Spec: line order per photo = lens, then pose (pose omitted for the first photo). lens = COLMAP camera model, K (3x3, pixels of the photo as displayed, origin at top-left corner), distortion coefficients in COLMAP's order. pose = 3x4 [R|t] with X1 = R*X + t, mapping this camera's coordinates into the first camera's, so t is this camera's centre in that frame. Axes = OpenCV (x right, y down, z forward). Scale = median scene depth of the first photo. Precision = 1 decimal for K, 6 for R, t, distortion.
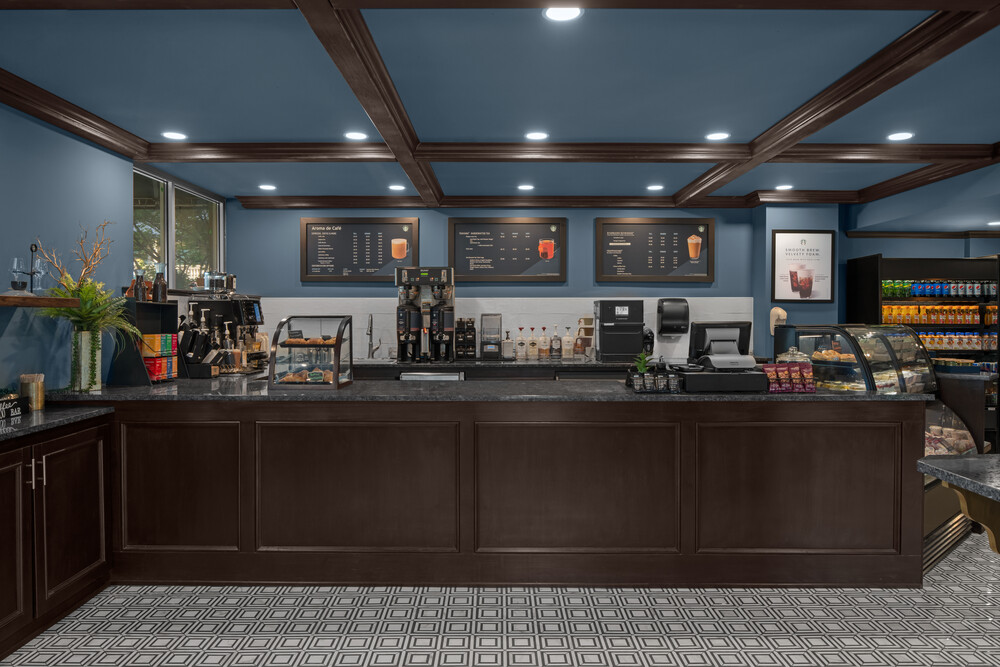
lens RADIAL K [[674.5, 0, 494.5], [0, 674.5, 321.3], [0, 0, 1]] dist [0.004272, 0.001947]
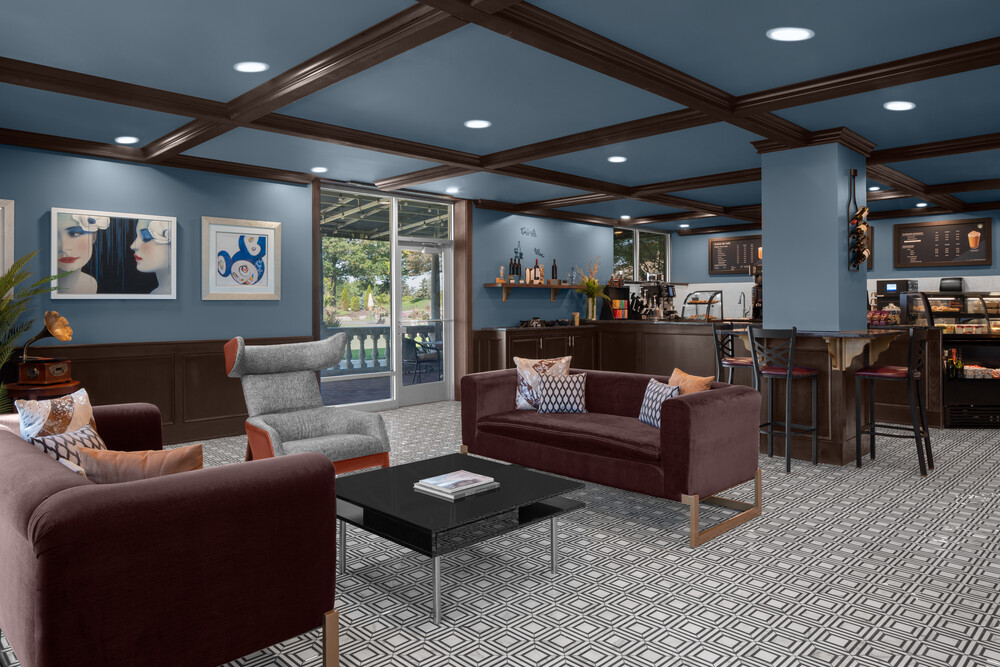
lens RADIAL K [[674.5, 0, 494.5], [0, 674.5, 321.3], [0, 0, 1]] dist [0.004272, 0.001947]
pose [[0.703872, 0.015823, -0.710151, 0.688319], [-0.003131, 0.999811, 0.019173, 0.038284], [0.710320, -0.011272, 0.703788, -0.776612]]
